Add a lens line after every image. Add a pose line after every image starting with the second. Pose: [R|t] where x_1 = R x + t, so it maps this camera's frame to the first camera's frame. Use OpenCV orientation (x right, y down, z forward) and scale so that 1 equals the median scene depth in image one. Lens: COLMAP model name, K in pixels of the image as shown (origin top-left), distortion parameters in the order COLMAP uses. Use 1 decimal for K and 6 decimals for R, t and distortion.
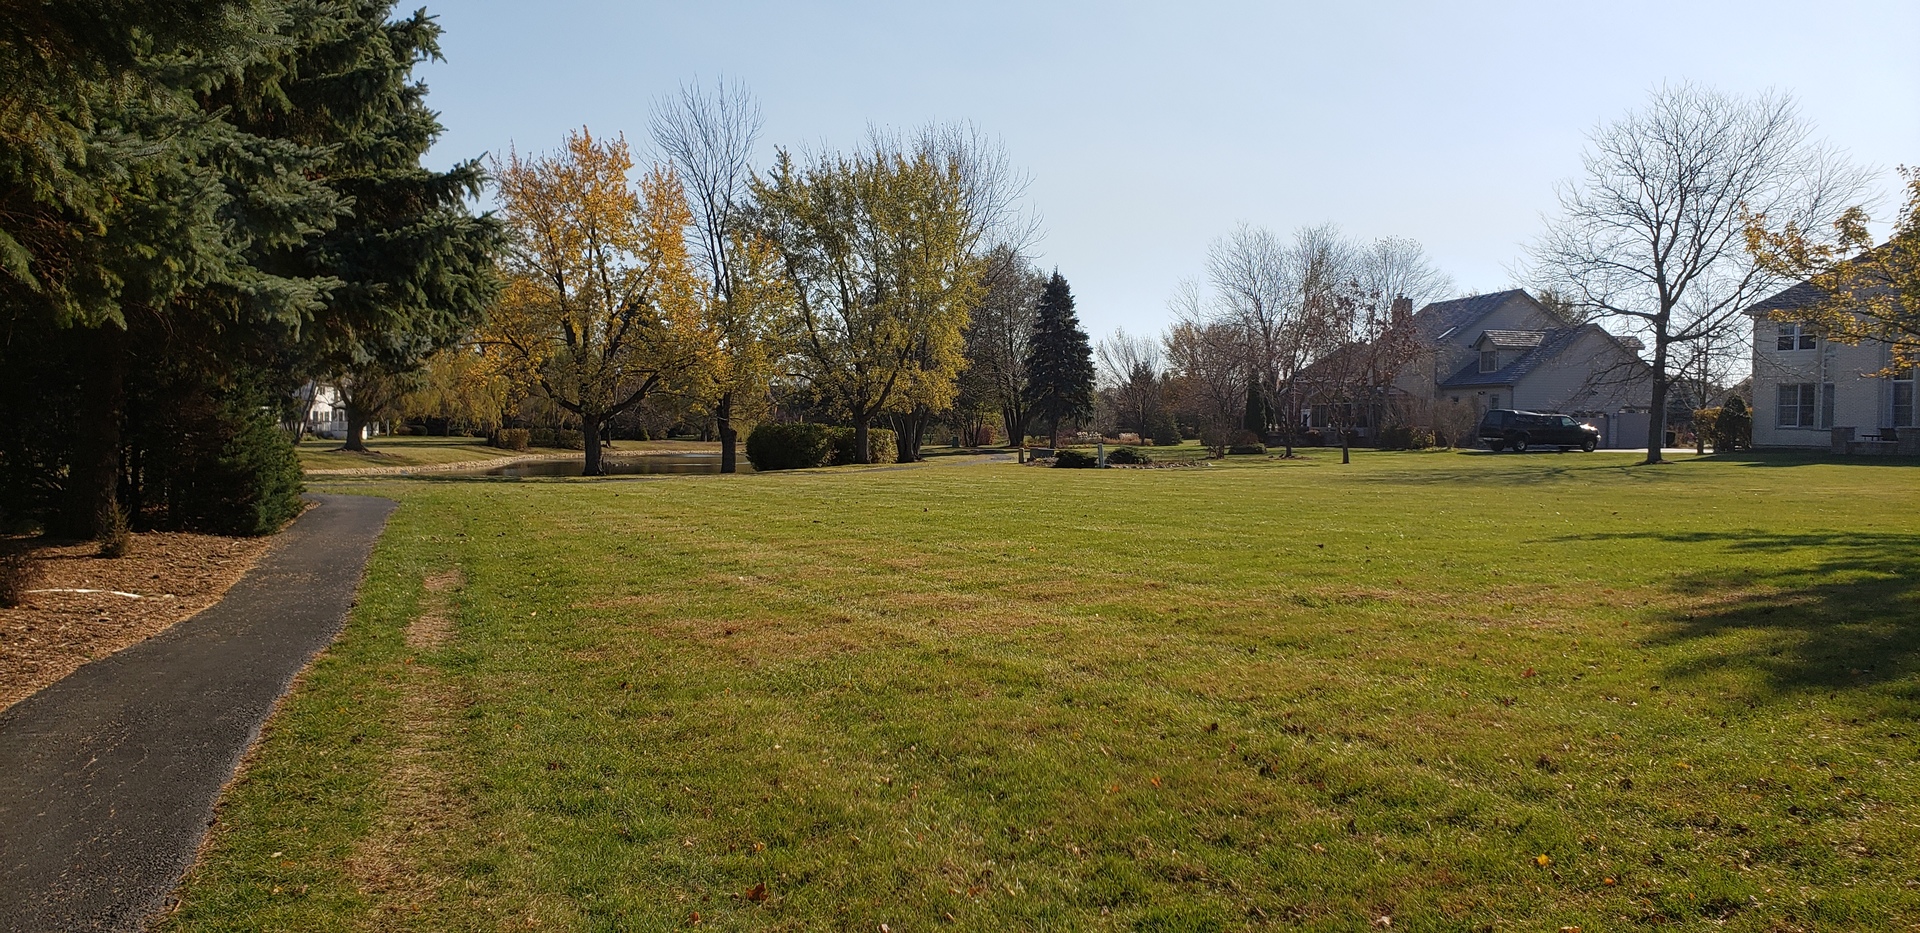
lens RADIAL K [[1491.5, 0, 961.4], [0, 1491.5, 464.6], [0, 0, 1]] dist [0.057115, -0.044848]
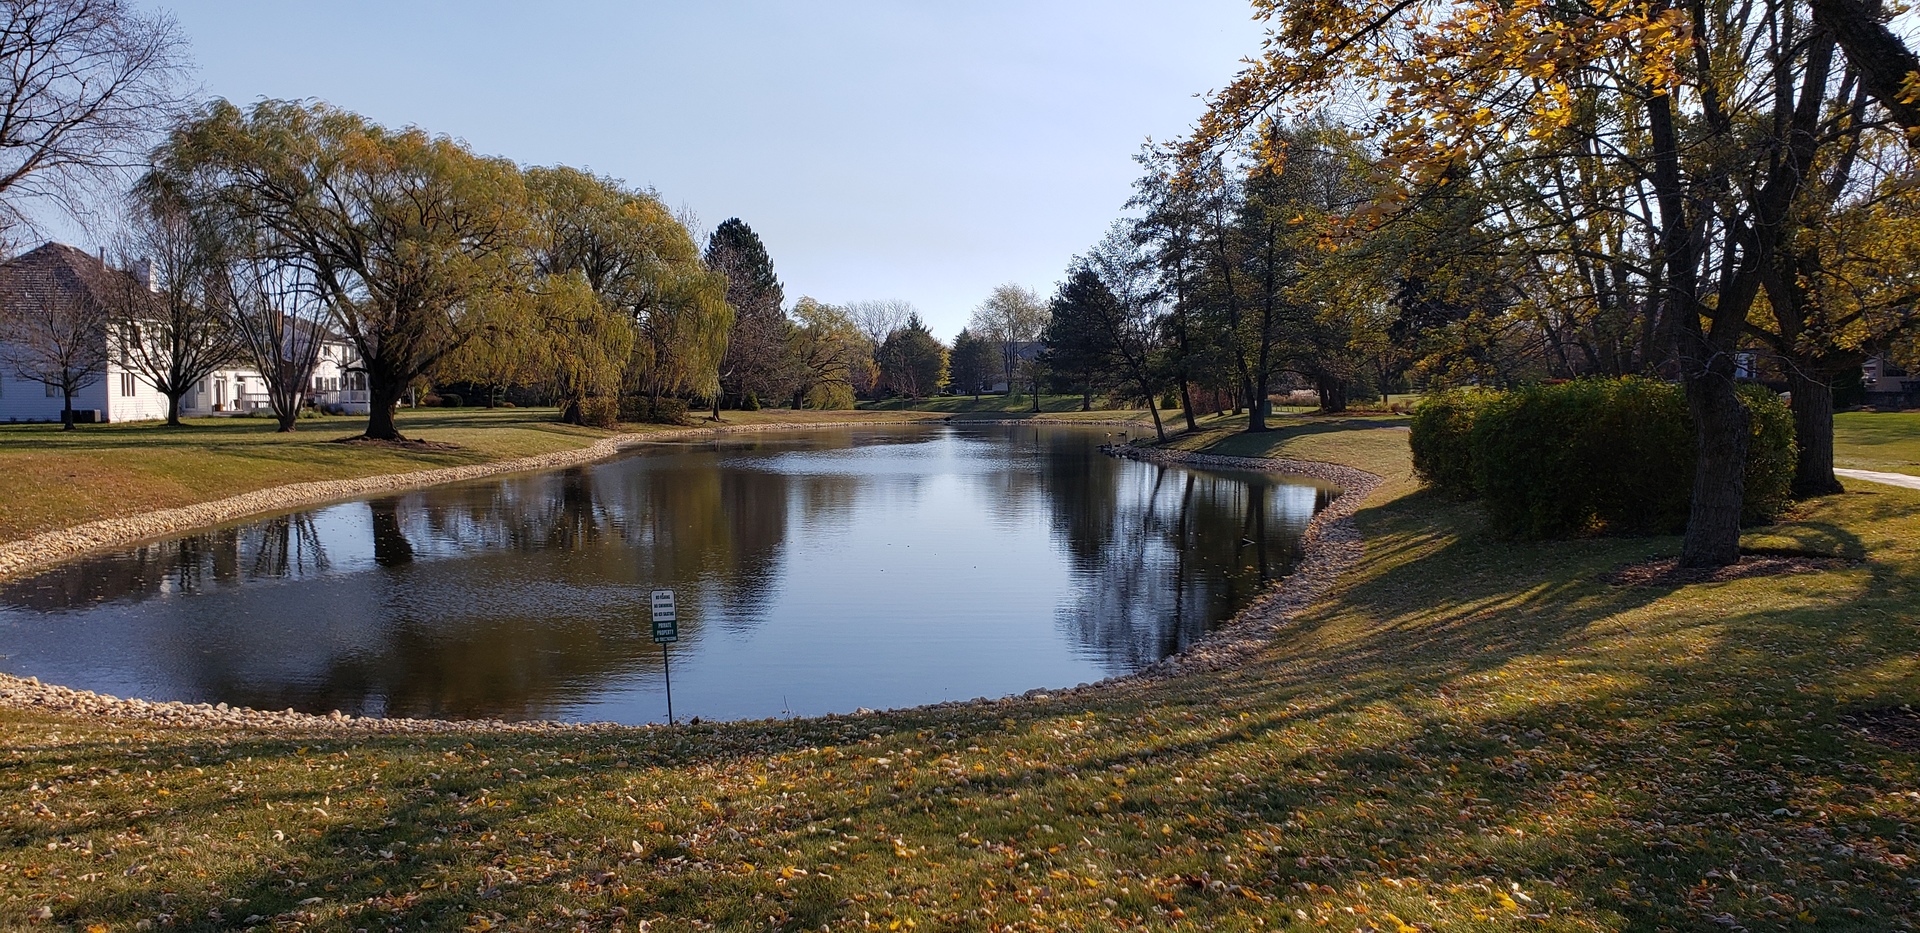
lens RADIAL K [[1491.5, 0, 973.3], [0, 1491.5, 463.8], [0, 0, 1]] dist [0.057115, -0.044848]
pose [[0.999894, -0.014351, 0.002608, -0.121846], [0.014277, 0.999544, 0.026593, -0.008775], [-0.002989, -0.026553, 0.999643, 0.286384]]
